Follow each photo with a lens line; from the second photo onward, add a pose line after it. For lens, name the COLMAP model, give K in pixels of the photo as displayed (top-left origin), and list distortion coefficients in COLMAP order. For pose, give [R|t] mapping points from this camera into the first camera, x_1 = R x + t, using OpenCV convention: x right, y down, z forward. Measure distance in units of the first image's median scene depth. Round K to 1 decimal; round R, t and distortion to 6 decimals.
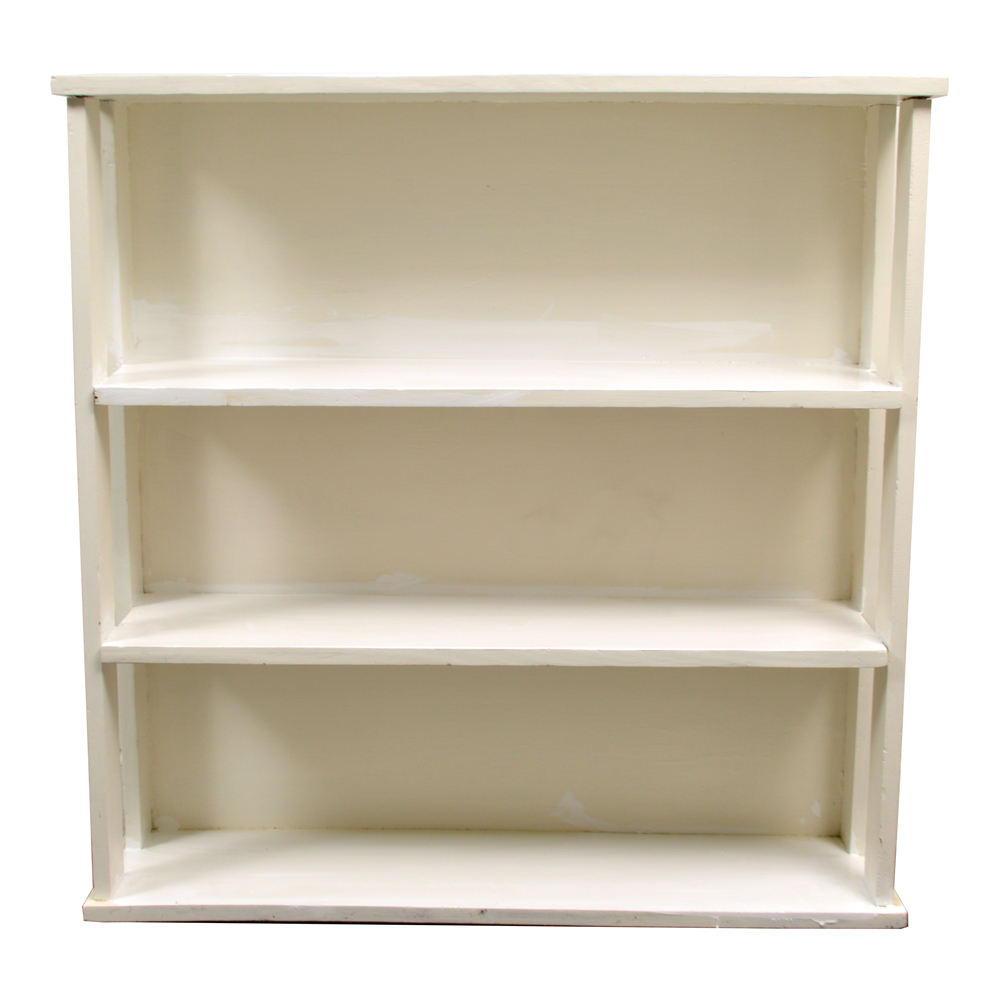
lens RADIAL K [[1785.1, 0, 500.0], [0, 1785.1, 500.0], [0, 0, 1]] dist [-0.000720, 0.013145]
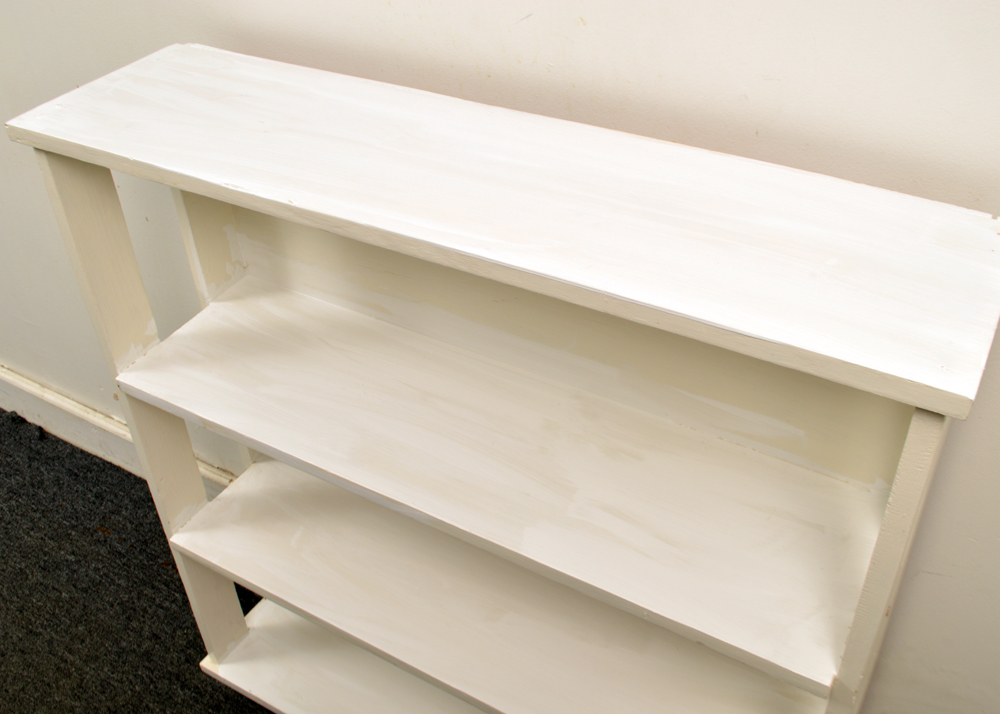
lens RADIAL K [[998.9, 0, 500.0], [0, 998.9, 357.0], [0, 0, 1]] dist [-0.015995, 0.000929]
pose [[0.856242, 0.286226, -0.430029, 0.227963], [-0.051630, 0.875711, 0.480068, -0.359164], [0.513989, -0.388852, 0.764598, 0.597040]]
